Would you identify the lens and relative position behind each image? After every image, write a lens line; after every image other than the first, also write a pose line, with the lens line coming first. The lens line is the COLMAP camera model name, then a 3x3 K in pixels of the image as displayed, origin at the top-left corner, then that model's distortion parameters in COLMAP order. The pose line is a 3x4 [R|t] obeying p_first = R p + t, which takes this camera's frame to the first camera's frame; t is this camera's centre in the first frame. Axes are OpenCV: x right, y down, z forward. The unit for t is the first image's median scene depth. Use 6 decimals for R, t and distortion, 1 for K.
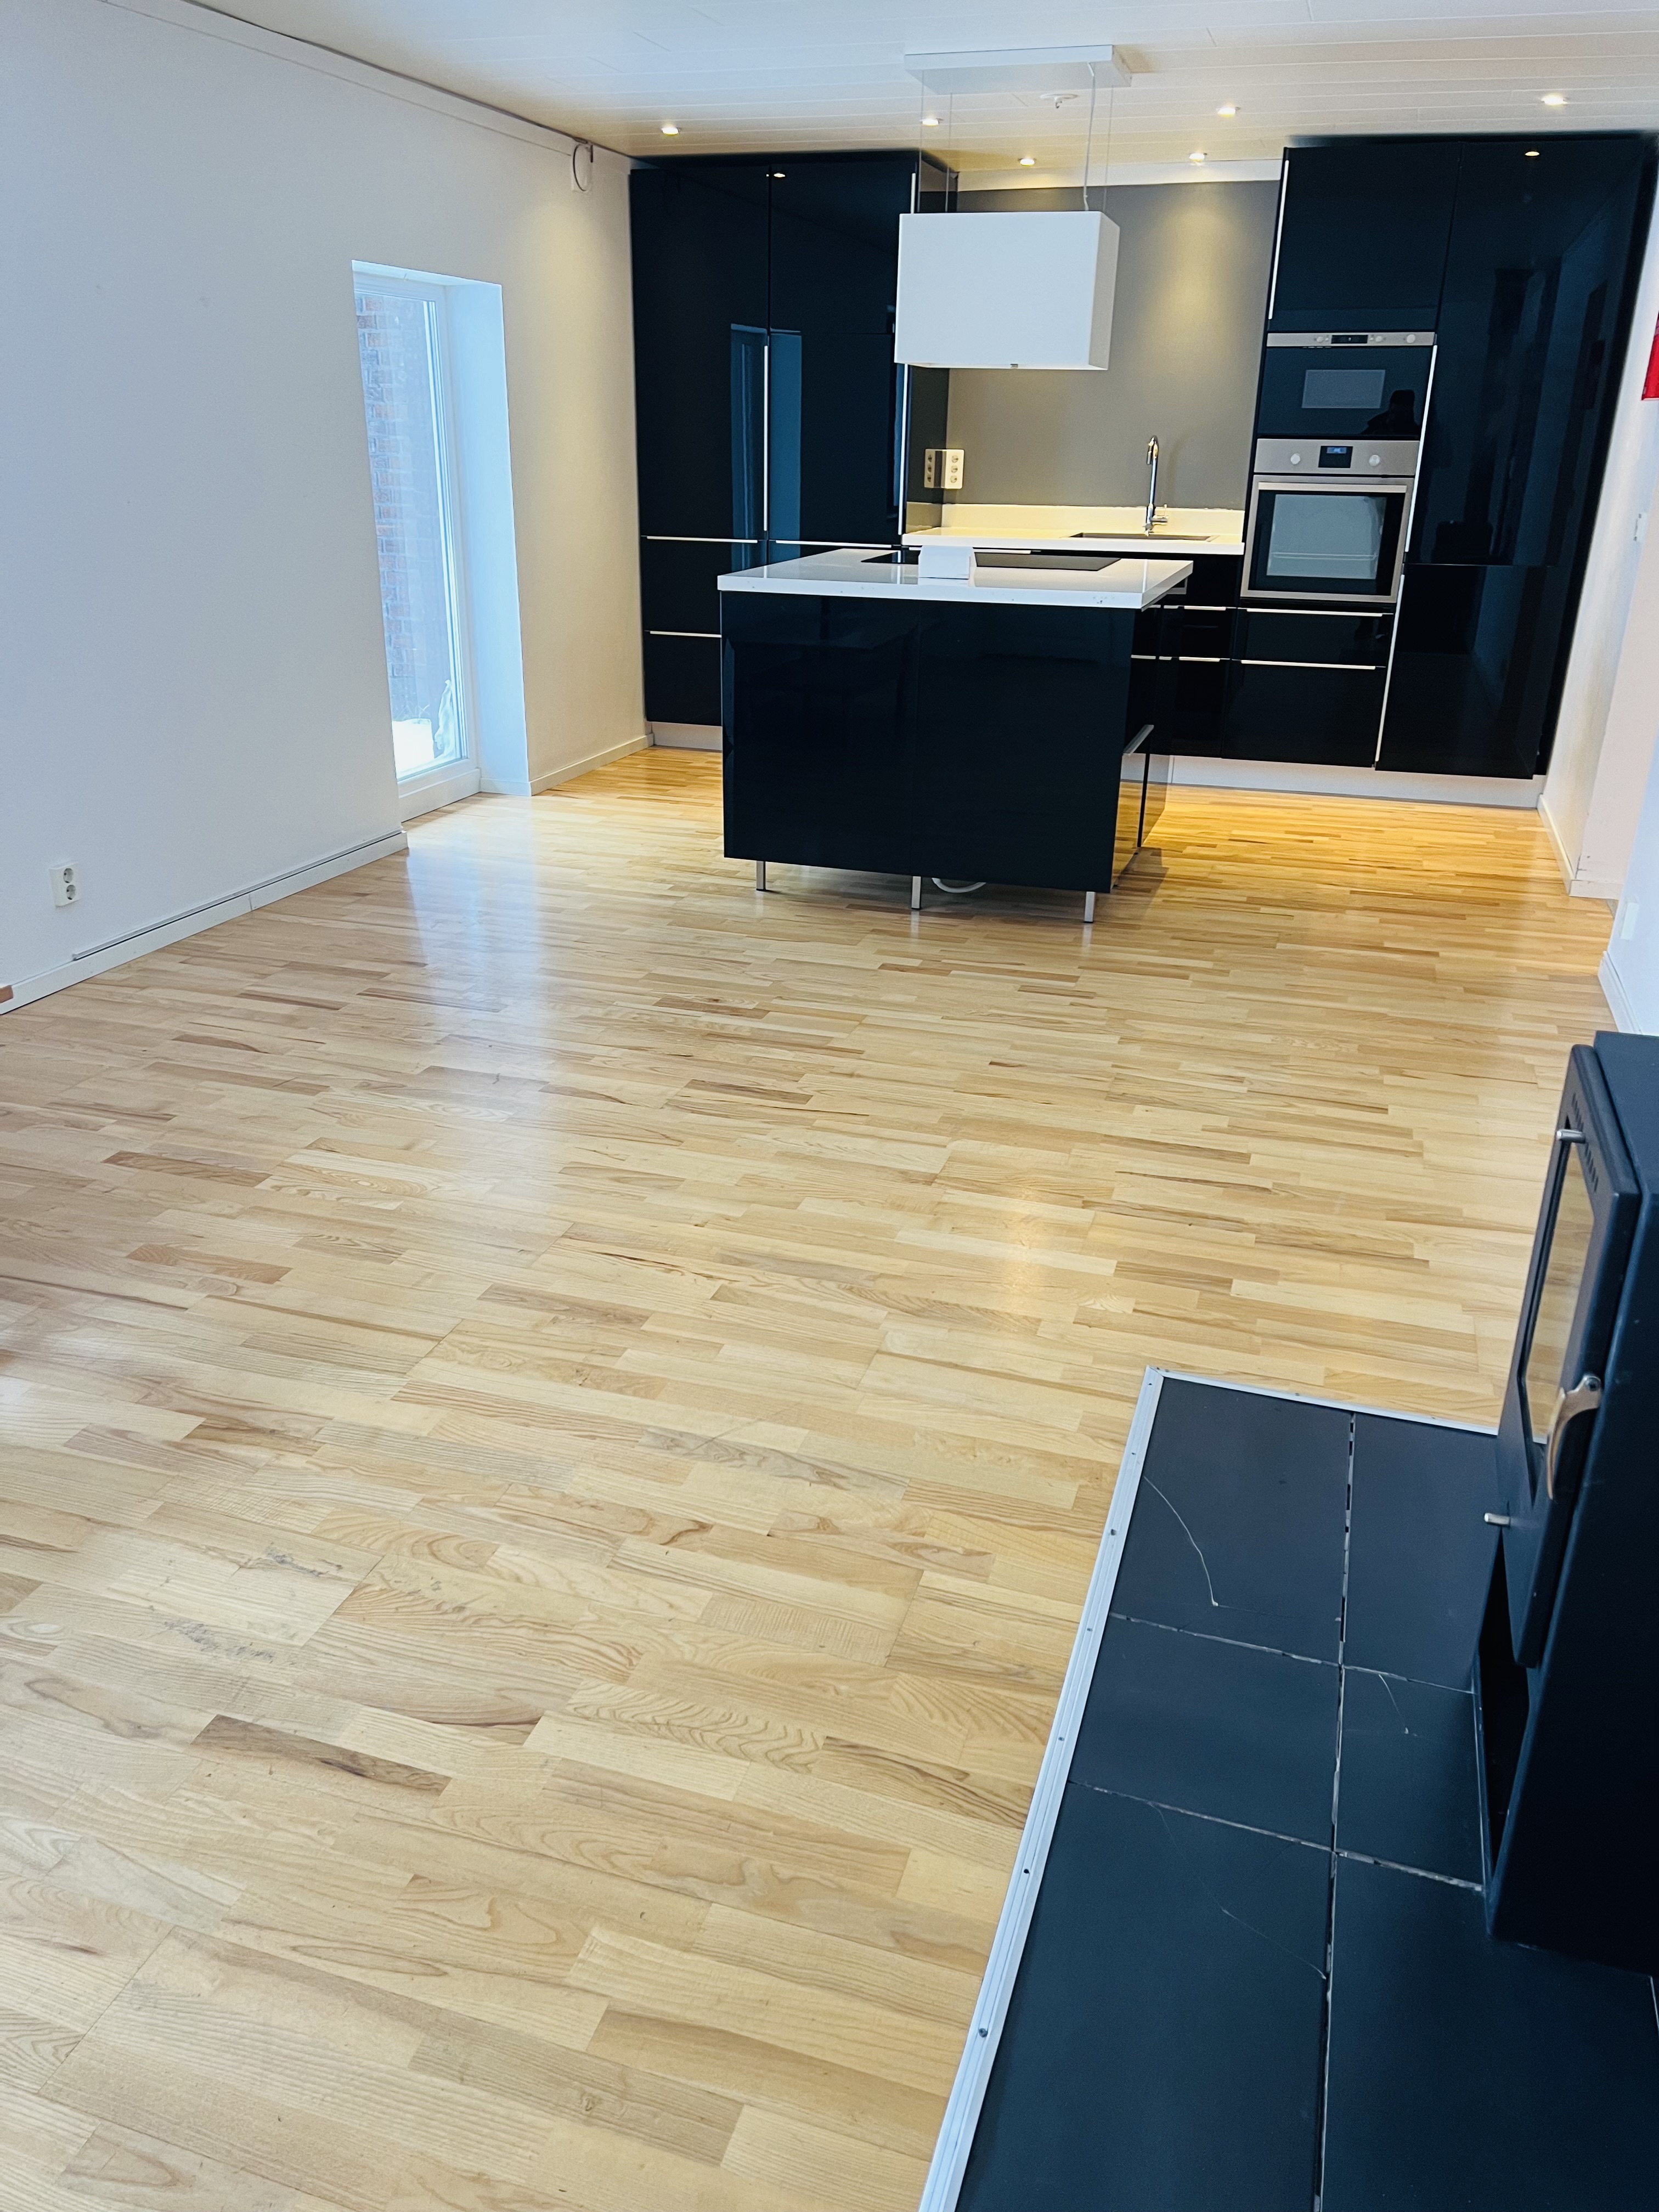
lens RADIAL K [[1660.4, 0, 829.5], [0, 1660.4, 1106.0], [0, 0, 1]] dist [0.075607, -0.077483]
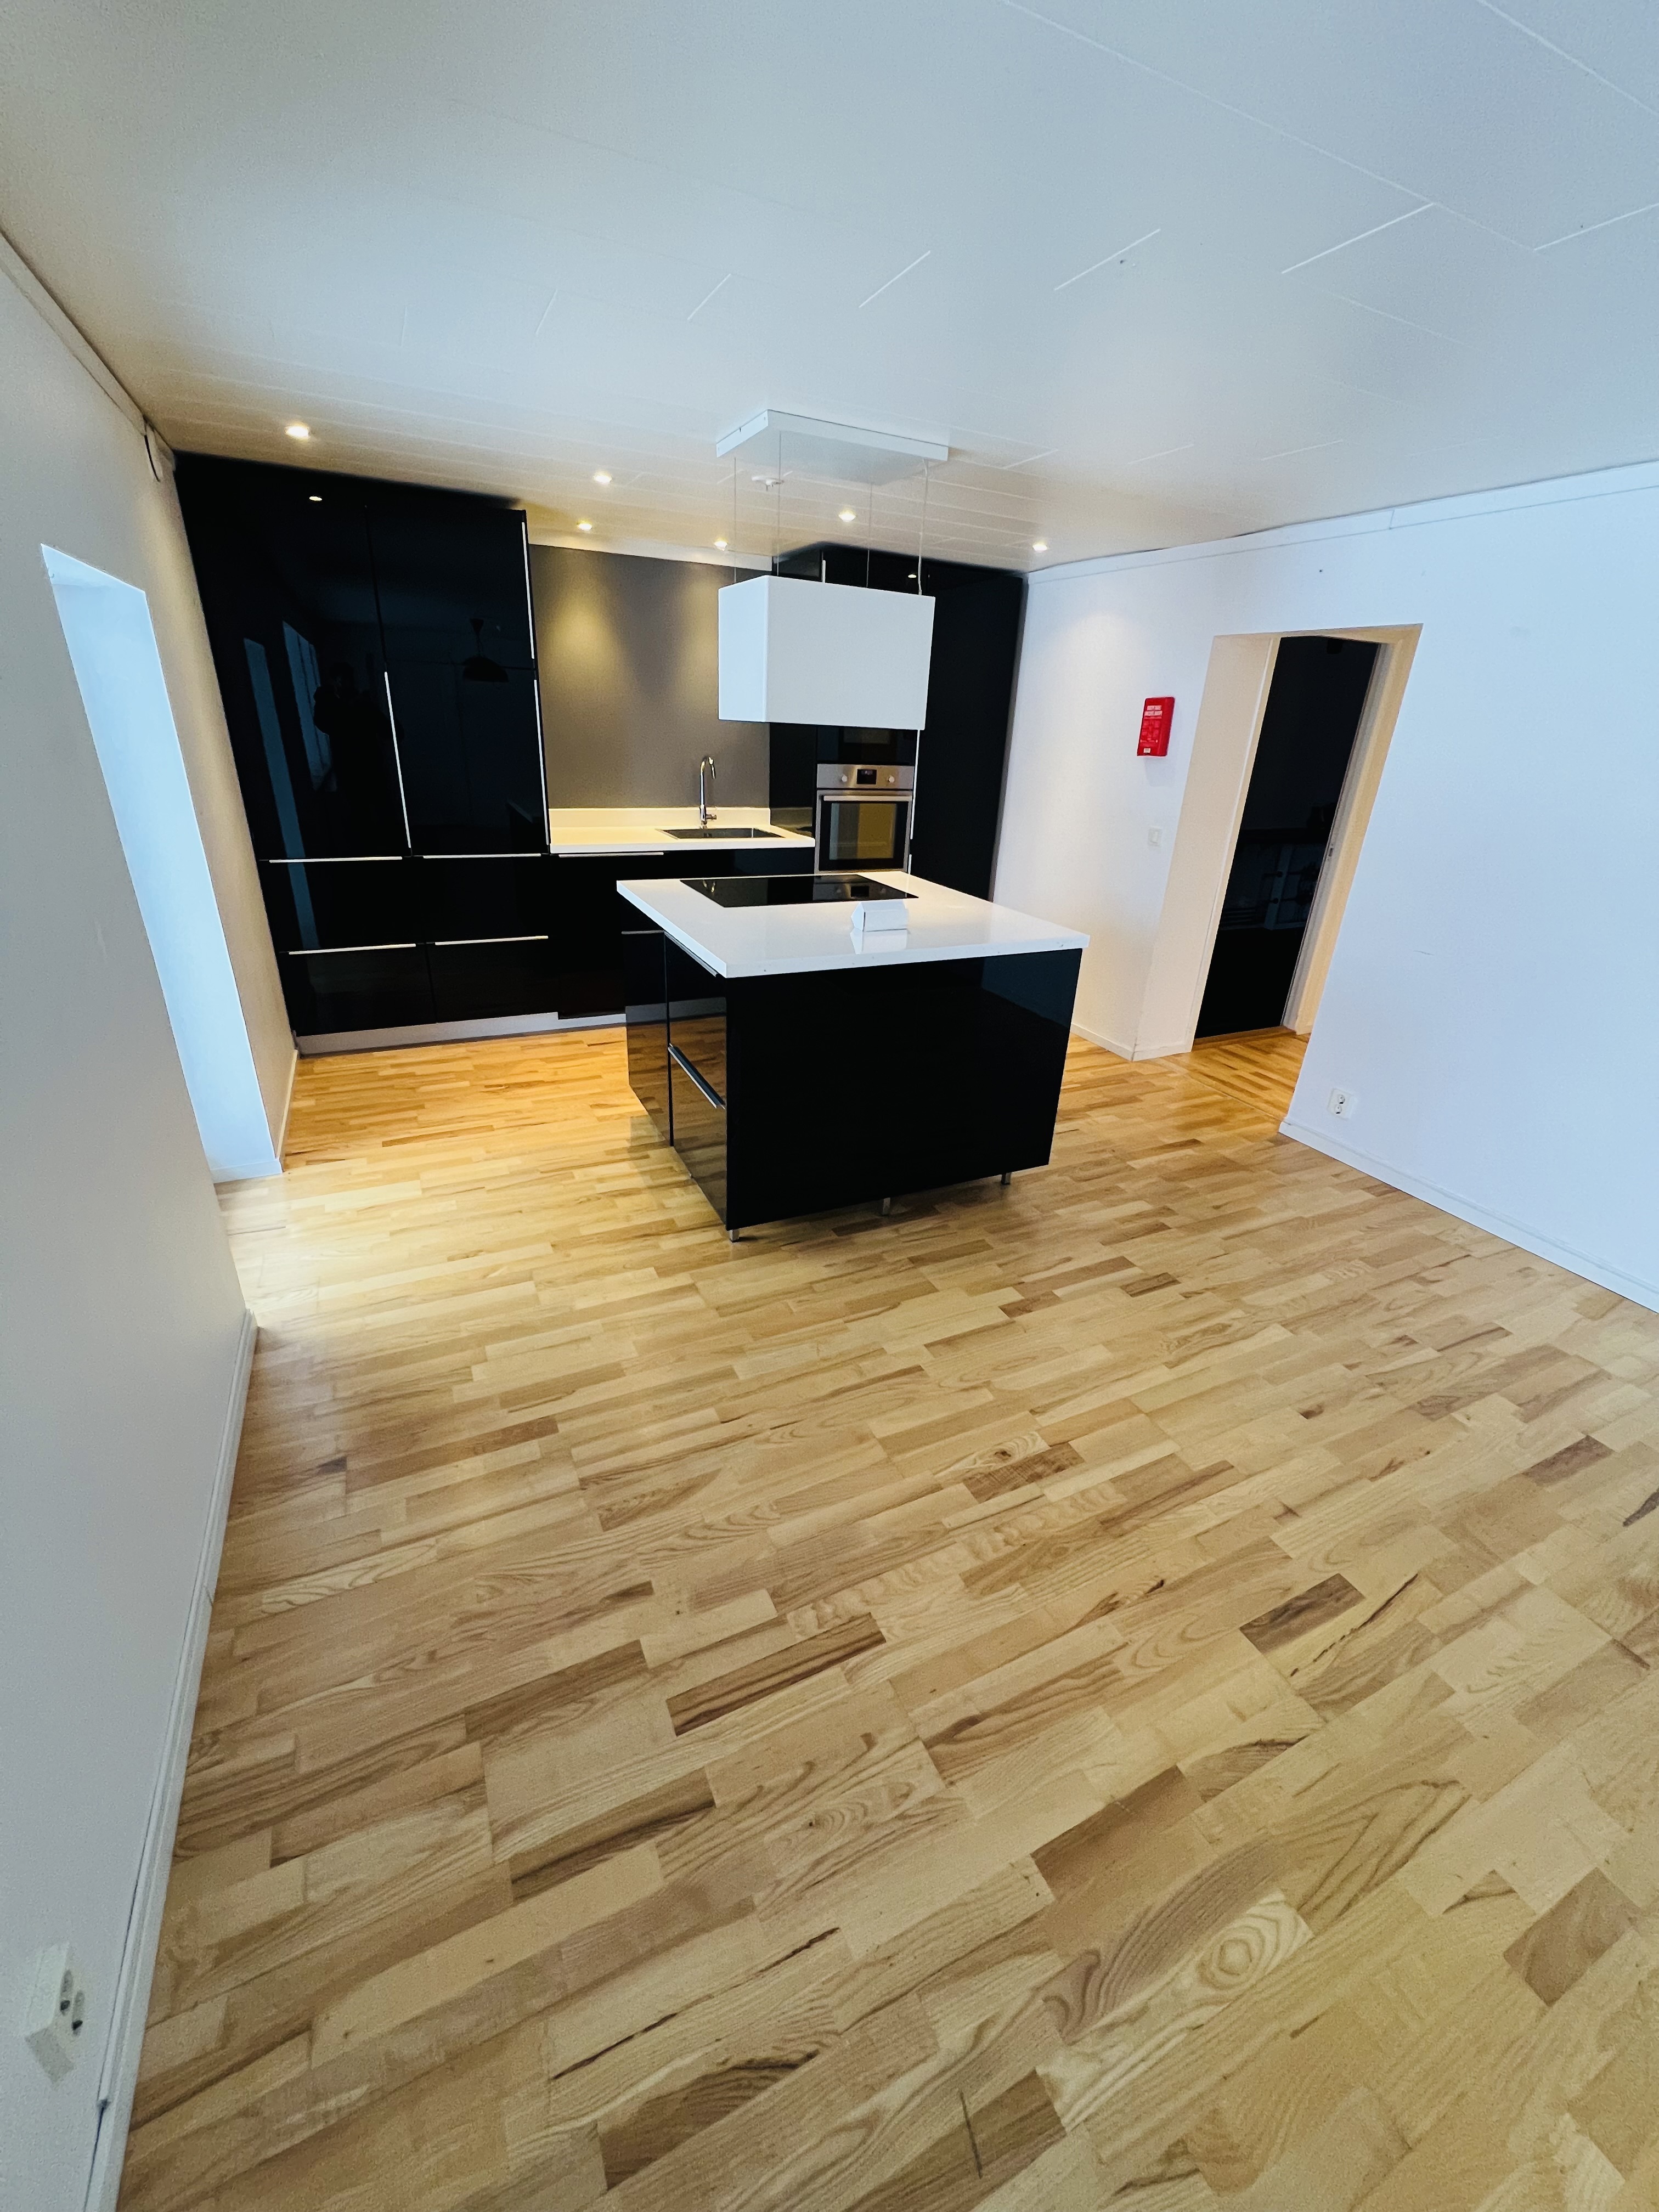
lens RADIAL K [[880.3, 0, 838.4], [0, 880.3, 1099.8], [0, 0, 1]] dist [-0.002336, -0.000094]
pose [[0.724528, -0.259019, 0.638724, -0.382525], [0.229271, 0.964499, 0.131059, -0.326180], [-0.649996, 0.051485, 0.758192, 0.674238]]
